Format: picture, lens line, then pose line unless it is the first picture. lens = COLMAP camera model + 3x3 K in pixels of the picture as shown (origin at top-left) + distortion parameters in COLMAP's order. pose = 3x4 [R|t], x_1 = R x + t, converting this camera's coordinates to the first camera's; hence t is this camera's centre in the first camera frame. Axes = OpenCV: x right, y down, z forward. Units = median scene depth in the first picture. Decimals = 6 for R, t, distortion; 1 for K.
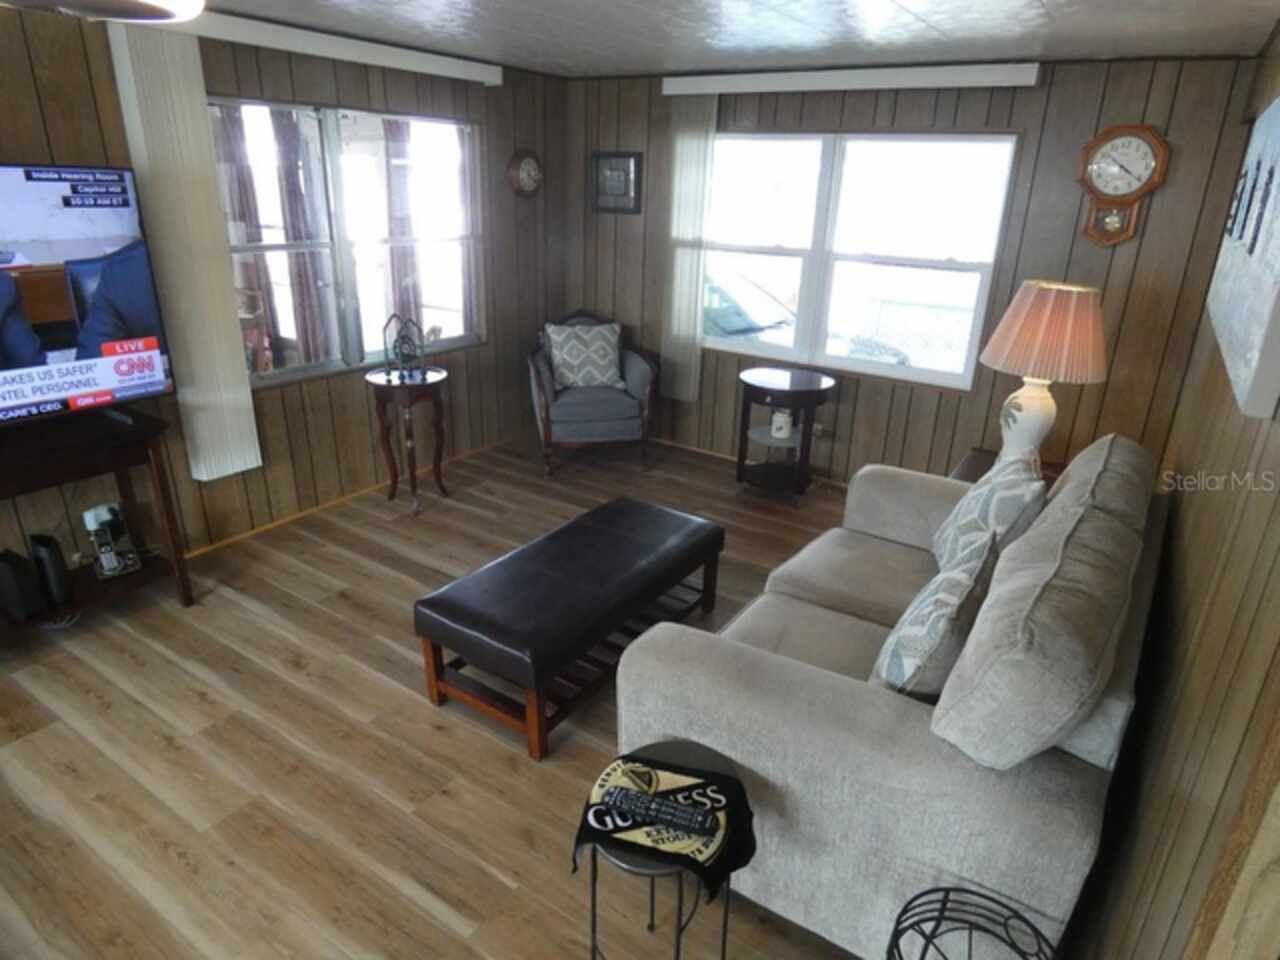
lens RADIAL K [[768.1, 0, 648.4], [0, 768.1, 476.5], [0, 0, 1]] dist [0.004863, -0.004571]
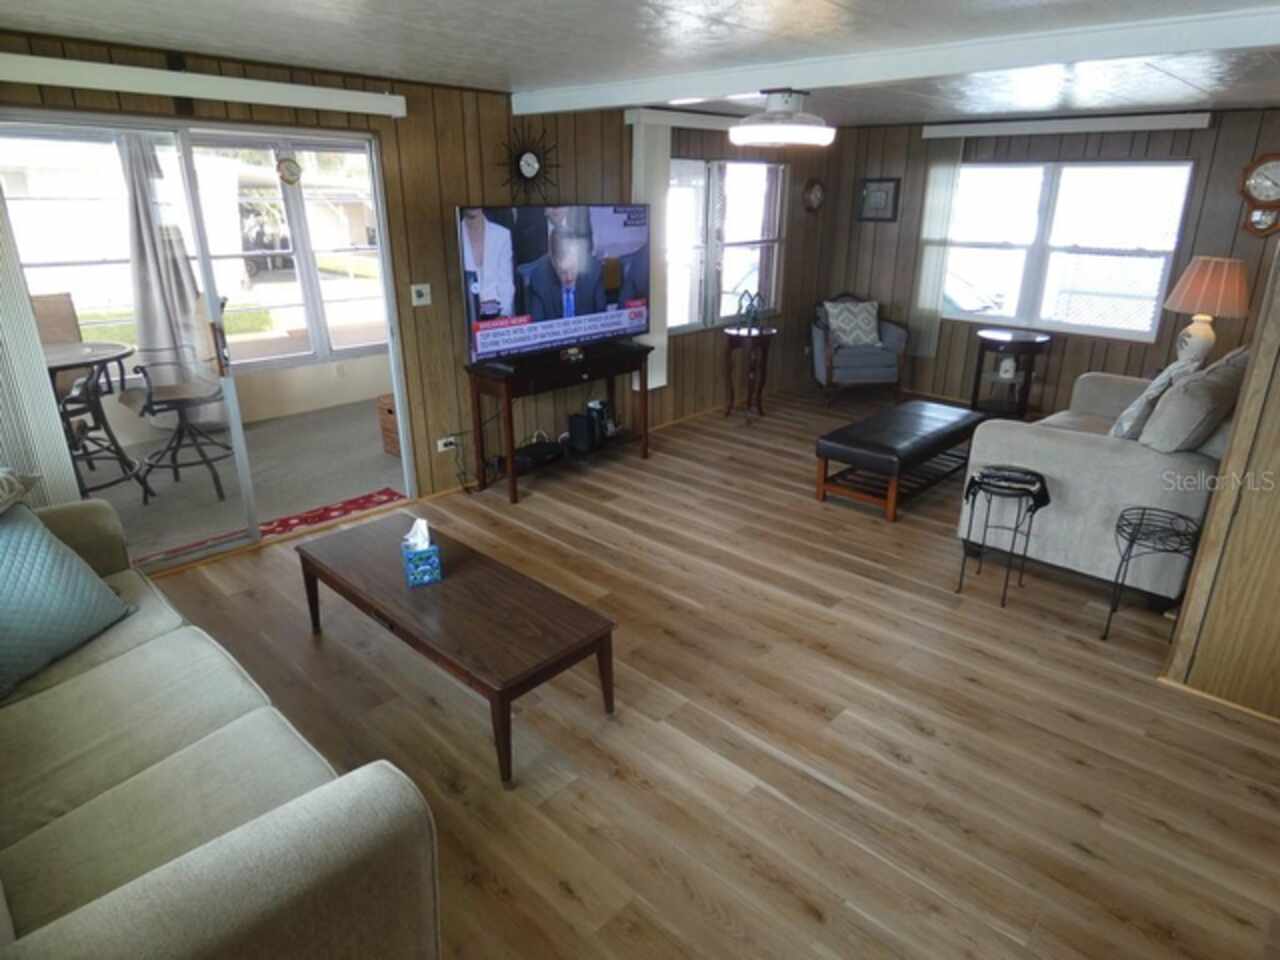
lens RADIAL K [[768.1, 0, 659.0], [0, 768.1, 464.5], [0, 0, 1]] dist [0.004863, -0.004571]
pose [[0.984883, 0.027874, -0.170961, -0.282264], [-0.032393, 0.999194, -0.023701, 0.219372], [0.170162, 0.028881, 0.984993, -0.658559]]
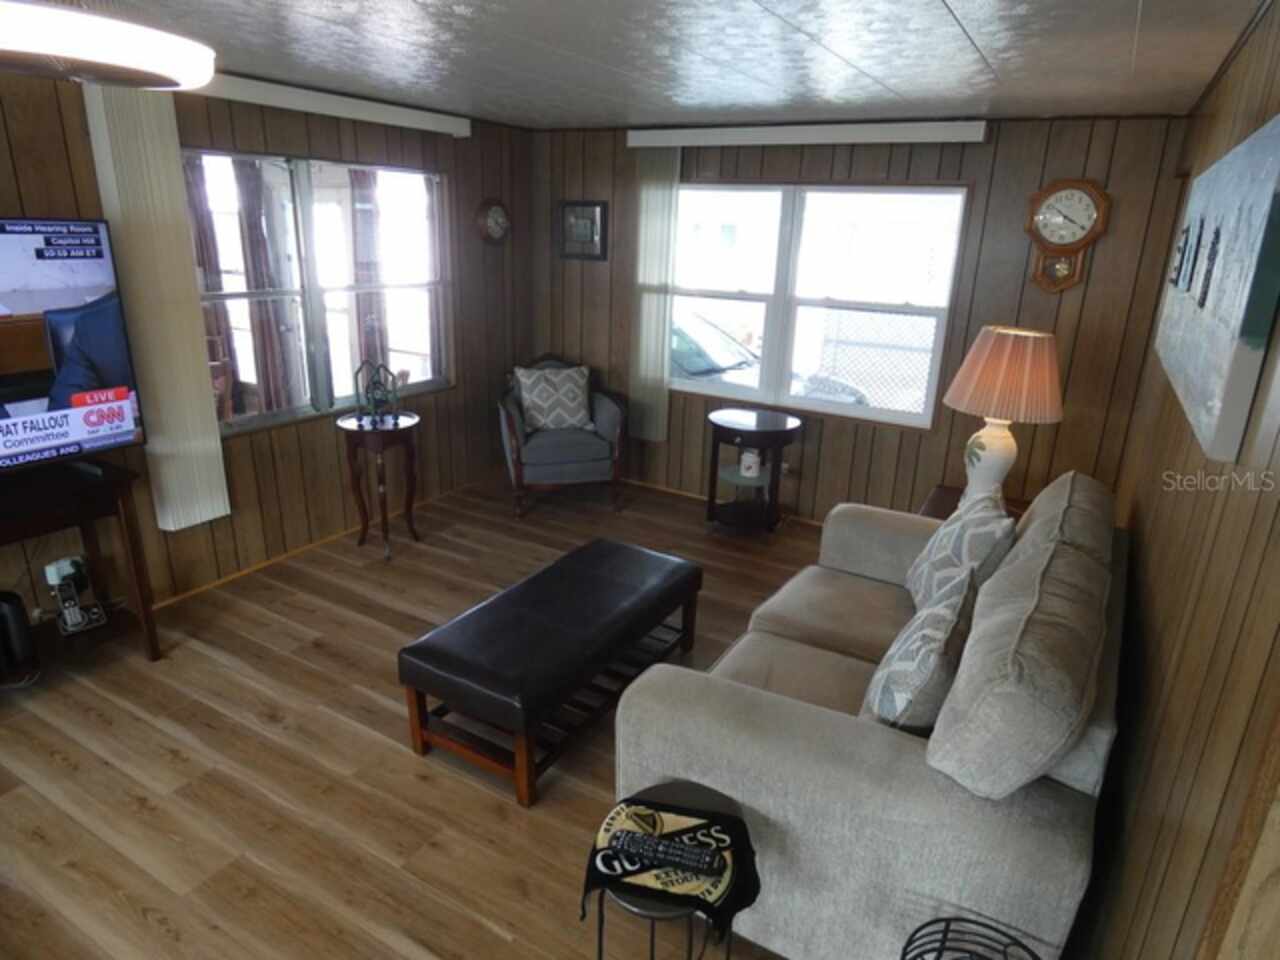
lens RADIAL K [[768.1, 0, 644.6], [0, 768.1, 480.2], [0, 0, 1]] dist [0.004863, -0.004571]
pose [[0.998595, -0.016376, 0.050389, -0.025348], [0.018609, 0.998851, -0.044172, -0.005238], [-0.049608, 0.045048, 0.997752, -0.013993]]
